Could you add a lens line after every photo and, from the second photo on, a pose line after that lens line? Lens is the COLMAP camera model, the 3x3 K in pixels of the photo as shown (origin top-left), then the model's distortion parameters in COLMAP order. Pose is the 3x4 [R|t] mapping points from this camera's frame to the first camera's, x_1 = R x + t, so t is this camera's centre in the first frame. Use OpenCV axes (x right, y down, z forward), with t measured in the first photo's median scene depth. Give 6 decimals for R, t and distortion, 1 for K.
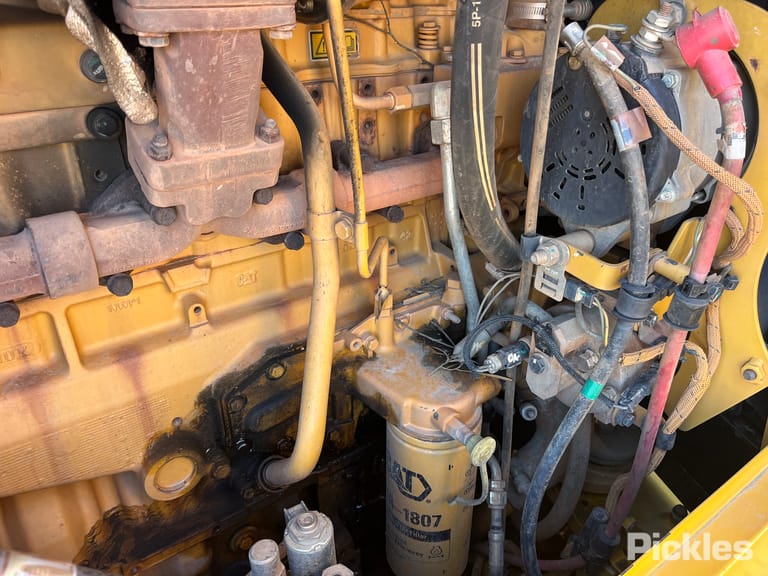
lens RADIAL K [[584.0, 0, 384.3], [0, 584.0, 285.2], [0, 0, 1]] dist [0.058691, -0.095072]
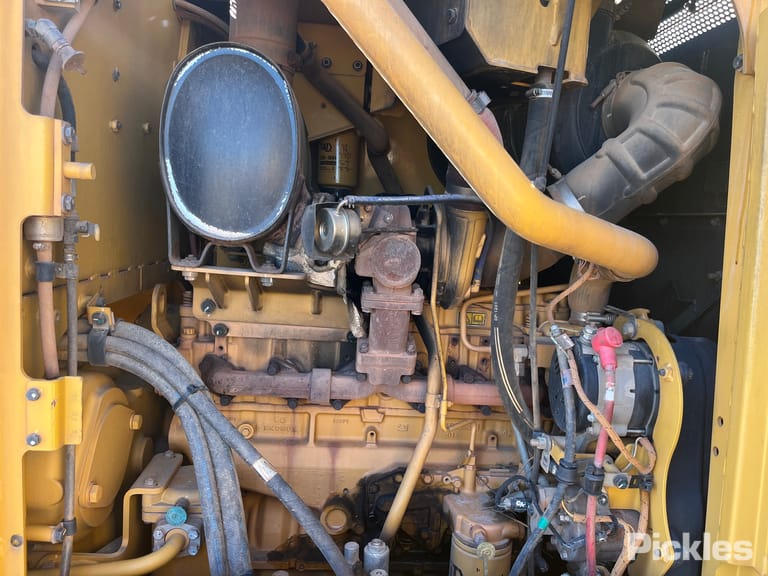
lens RADIAL K [[585.0, 0, 384.3], [0, 585.0, 292.2], [0, 0, 1]] dist [0.062754, -0.100040]
pose [[0.856764, 0.109232, -0.504008, 0.710249], [-0.296348, 0.904116, -0.307817, 0.223441], [0.422058, 0.413088, 0.806985, -0.821856]]
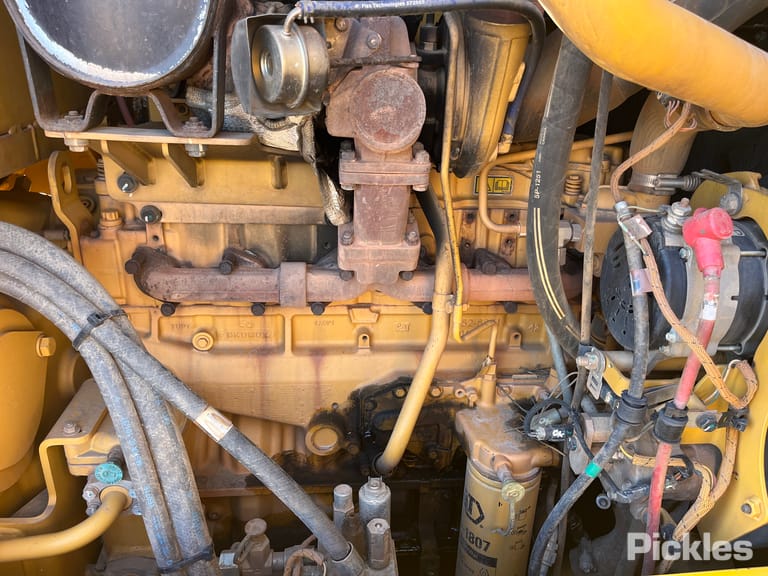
lens RADIAL K [[585.0, 0, 384.3], [0, 585.0, 292.2], [0, 0, 1]] dist [0.062754, -0.100040]
pose [[0.865032, 0.212856, -0.454325, 0.438062], [-0.263831, 0.963217, -0.051055, -0.010284], [0.426746, 0.164029, 0.889372, -0.398639]]
